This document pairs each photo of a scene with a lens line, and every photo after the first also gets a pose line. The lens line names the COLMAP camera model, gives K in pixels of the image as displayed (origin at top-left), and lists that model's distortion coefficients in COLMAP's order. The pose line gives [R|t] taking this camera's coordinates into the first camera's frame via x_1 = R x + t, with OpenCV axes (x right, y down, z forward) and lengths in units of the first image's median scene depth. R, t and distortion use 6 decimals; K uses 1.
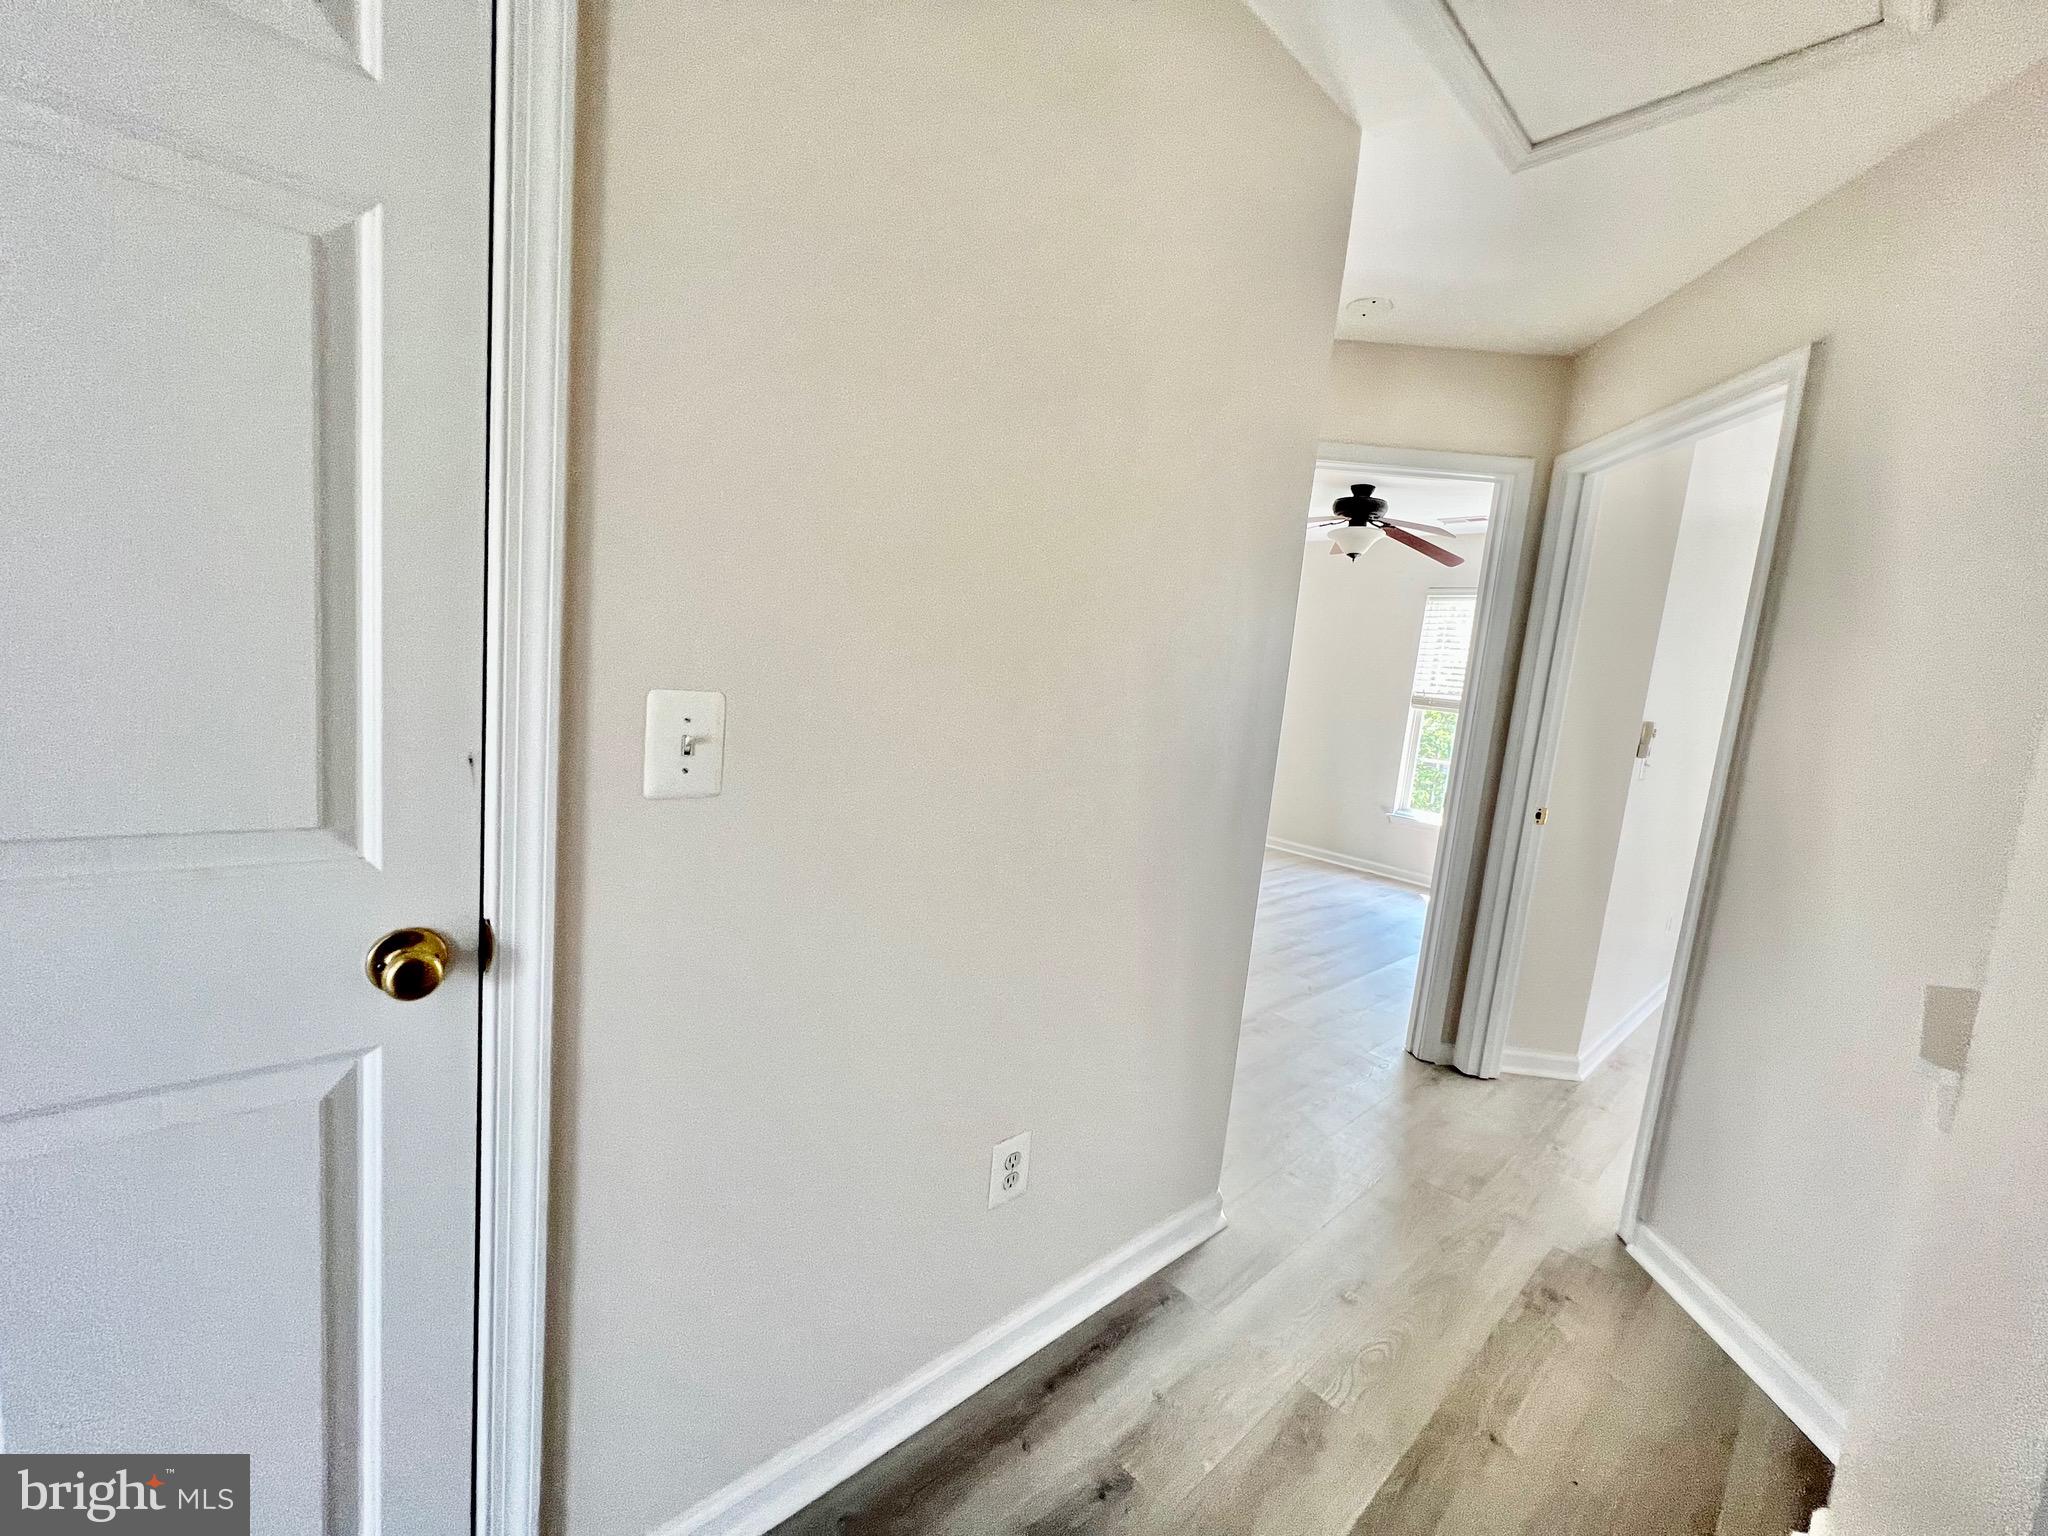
lens RADIAL K [[820.8, 0, 1008.1], [0, 820.8, 765.1], [0, 0, 1]] dist [-0.002618, 0.001176]
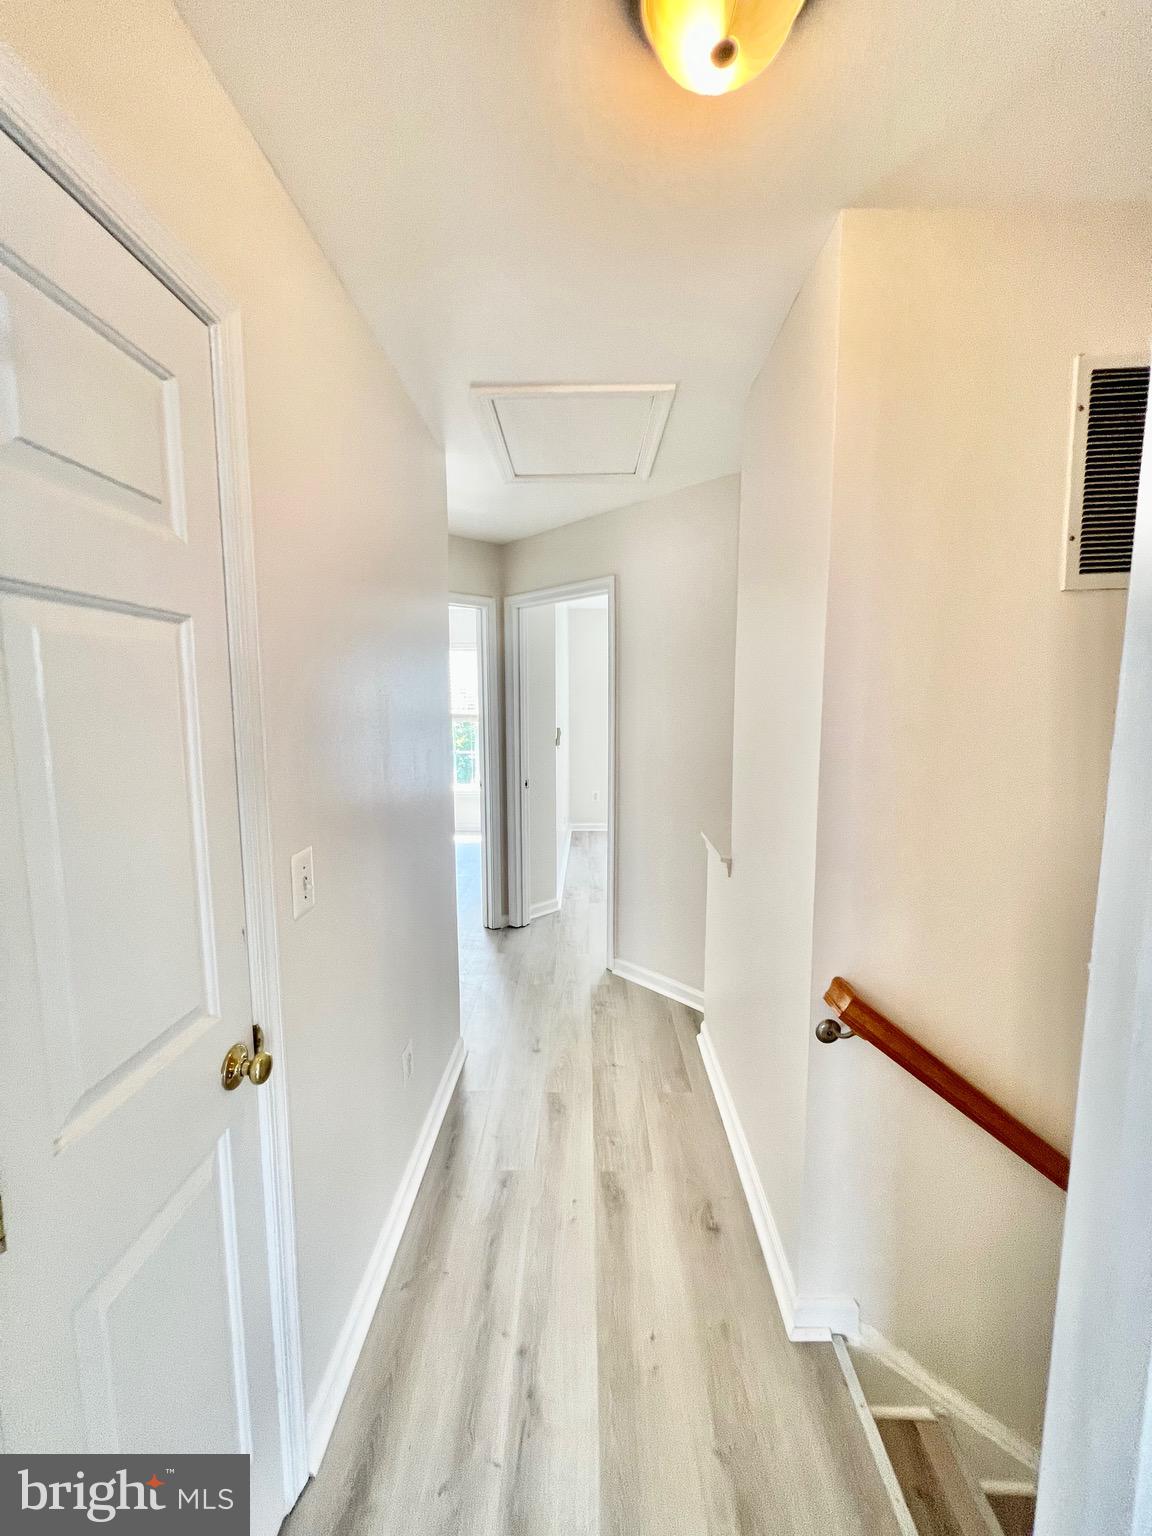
lens RADIAL K [[615.6, 0, 576.5], [0, 615.6, 762.7], [0, 0, 1]] dist [-0.002618, 0.001176]
pose [[0.682185, -0.168722, 0.711447, -0.326724], [0.150186, 0.984599, 0.089492, -0.111878], [-0.715589, 0.045799, 0.697018, -0.104503]]
